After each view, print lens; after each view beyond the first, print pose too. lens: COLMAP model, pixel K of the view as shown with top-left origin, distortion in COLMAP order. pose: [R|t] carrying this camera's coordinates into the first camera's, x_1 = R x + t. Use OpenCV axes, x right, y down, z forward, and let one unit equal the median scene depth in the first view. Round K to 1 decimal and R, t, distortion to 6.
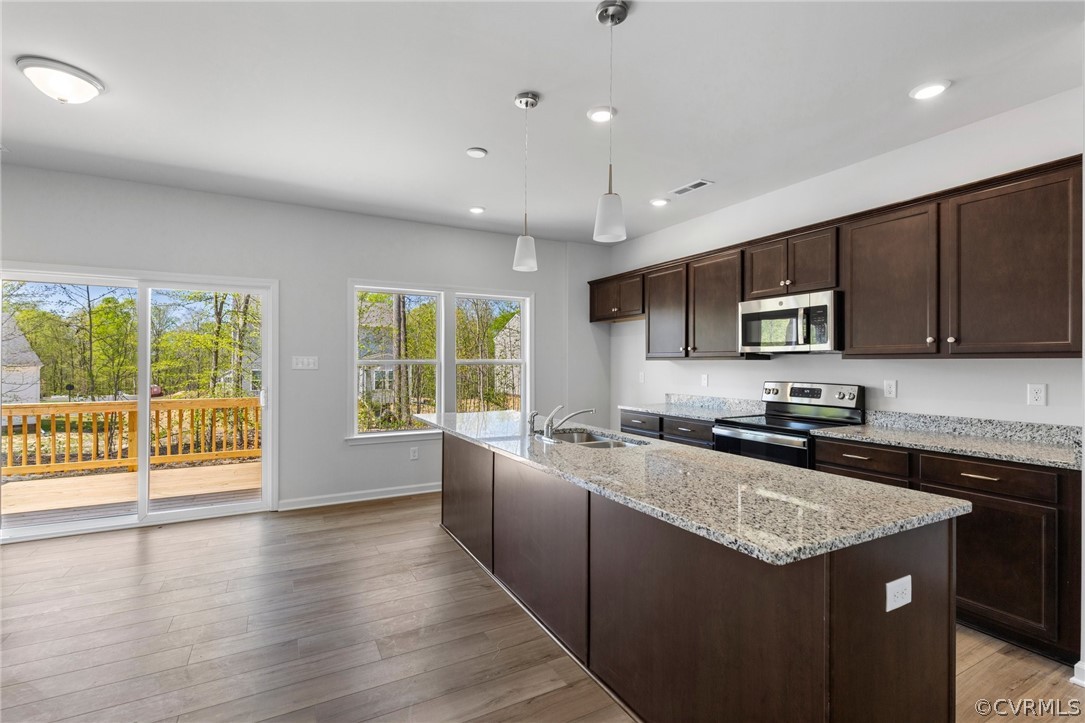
lens RADIAL K [[490.0, 0, 540.6], [0, 490.0, 363.9], [0, 0, 1]] dist [0.004410, -0.001138]
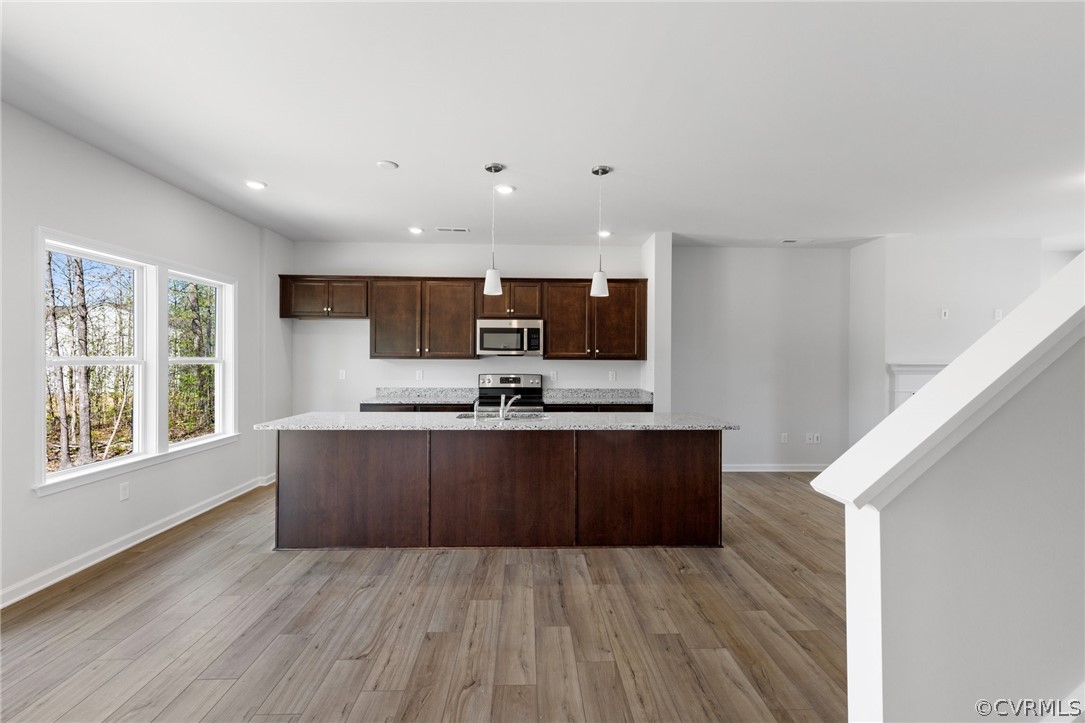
lens RADIAL K [[490.0, 0, 534.6], [0, 490.0, 360.5], [0, 0, 1]] dist [0.004410, -0.001138]
pose [[0.453017, -0.000517, 0.891502, -0.812848], [-0.002405, 0.999995, 0.001802, -0.008566], [-0.891499, -0.002960, 0.453013, 0.207474]]
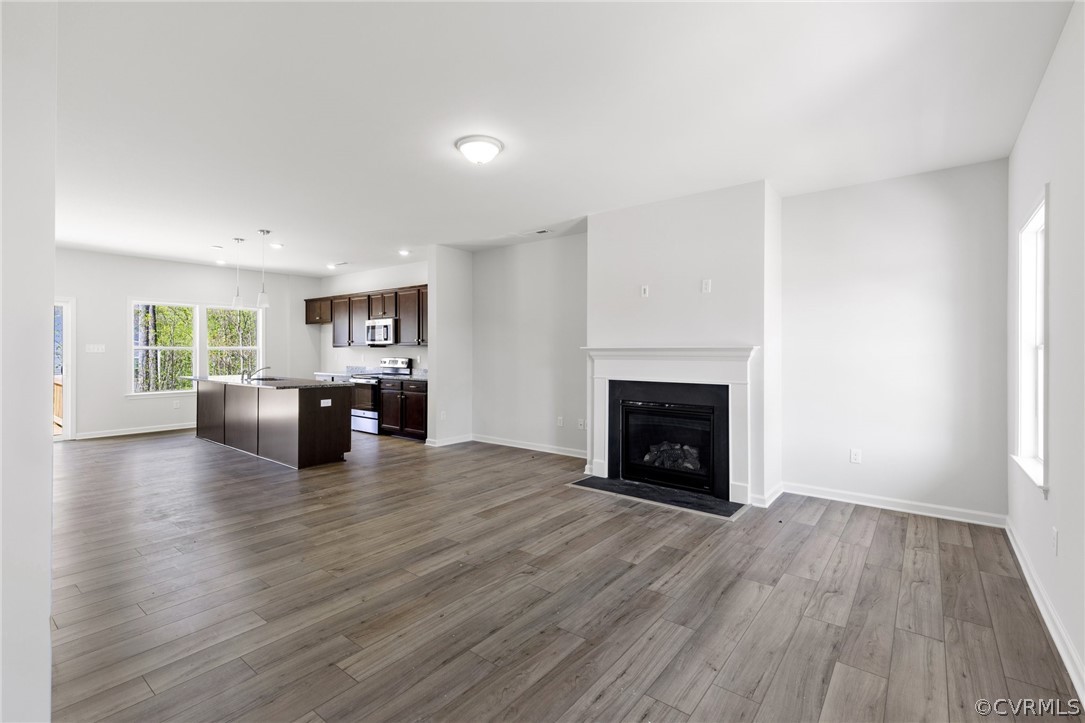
lens RADIAL K [[490.0, 0, 538.7], [0, 490.0, 344.0], [0, 0, 1]] dist [0.004410, -0.001138]
pose [[0.919528, 0.003551, 0.393009, 0.267134], [0.001908, 0.999907, -0.013498, 0.007670], [-0.393020, 0.013162, 0.919436, -1.253751]]
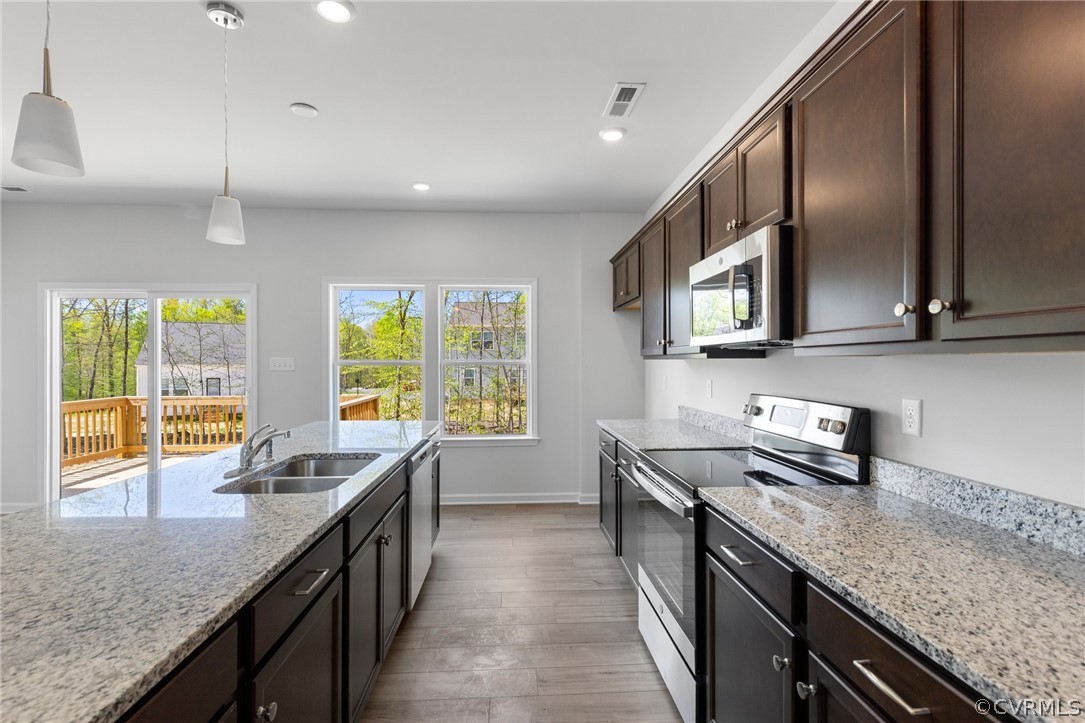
lens RADIAL K [[490.0, 0, 540.4], [0, 490.0, 368.0], [0, 0, 1]] dist [0.004410, -0.001138]
pose [[0.907562, 0.001614, -0.419916, 0.506415], [0.002246, 0.999960, 0.008697, -0.001896], [0.419913, -0.008836, 0.907521, 0.357385]]
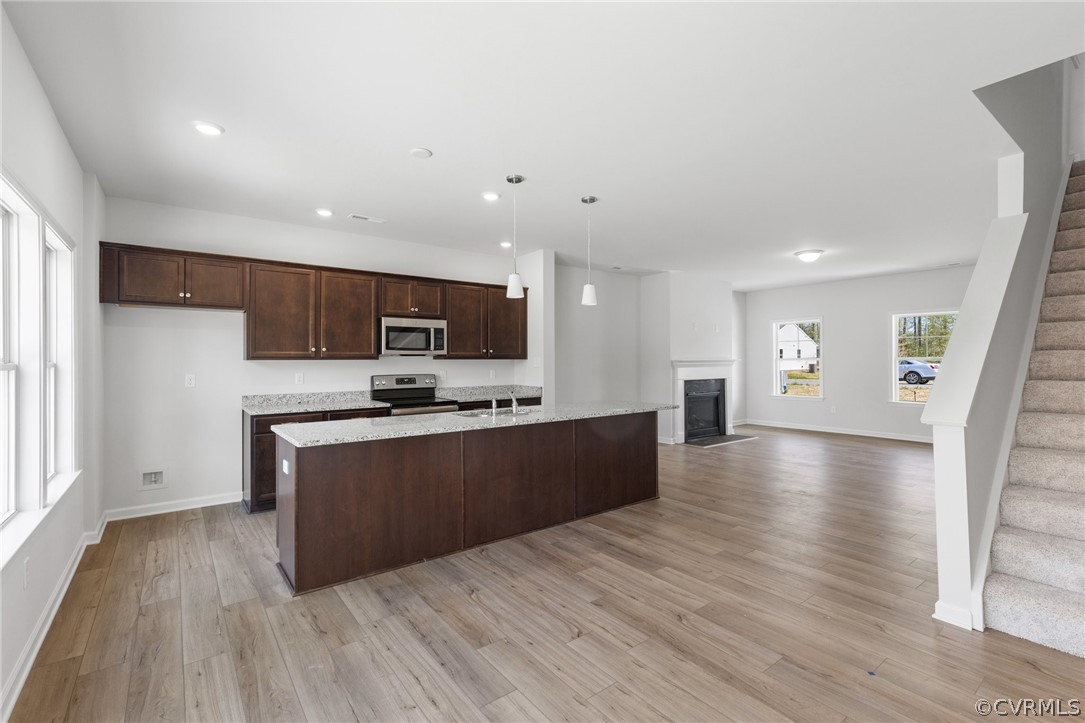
lens RADIAL K [[490.0, 0, 532.4], [0, 490.0, 356.5], [0, 0, 1]] dist [0.004410, -0.001138]
pose [[-0.147941, 0.007543, 0.988967, -1.003337], [0.006429, 0.999957, -0.006666, -0.005679], [-0.988975, 0.005372, -0.147983, 0.812803]]
